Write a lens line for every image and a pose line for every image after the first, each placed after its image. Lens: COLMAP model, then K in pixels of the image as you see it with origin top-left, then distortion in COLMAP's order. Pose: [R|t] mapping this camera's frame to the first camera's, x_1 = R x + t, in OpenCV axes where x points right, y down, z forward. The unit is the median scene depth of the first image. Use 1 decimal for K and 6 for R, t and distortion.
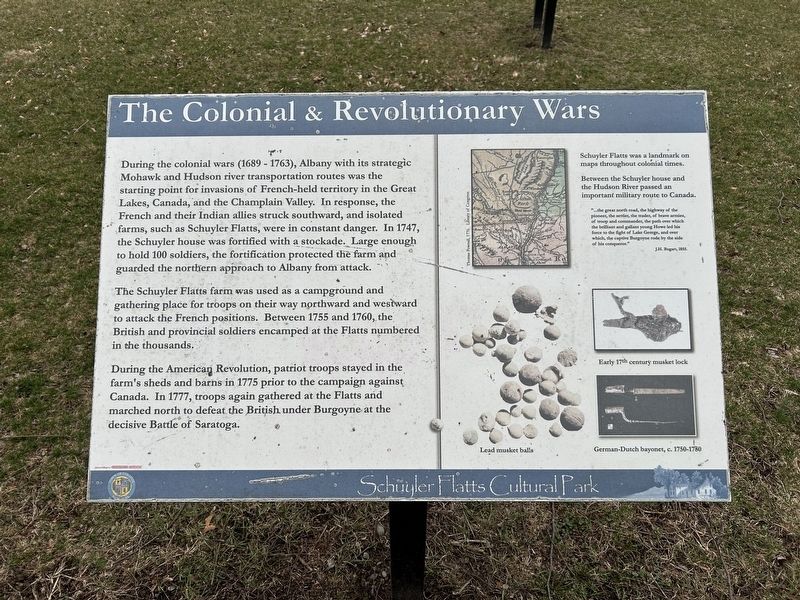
lens RADIAL K [[608.4, 0, 395.7], [0, 608.4, 303.8], [0, 0, 1]] dist [0.038629, -0.010268]
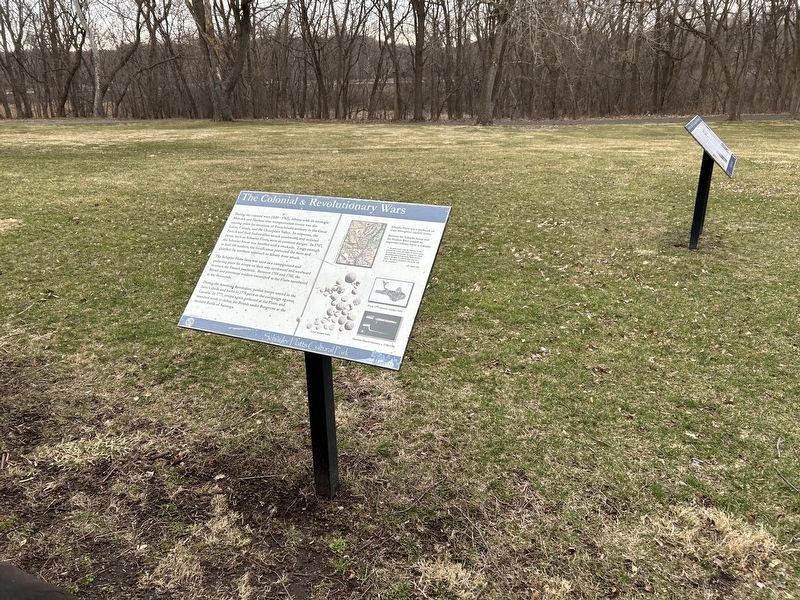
lens RADIAL K [[608.4, 0, 403.8], [0, 608.4, 300.4], [0, 0, 1]] dist [0.038629, -0.010268]
pose [[0.904303, 0.143279, -0.402128, 1.350251], [-0.260439, 0.931545, -0.253763, 0.612949], [0.338242, 0.334209, 0.879714, -0.960550]]
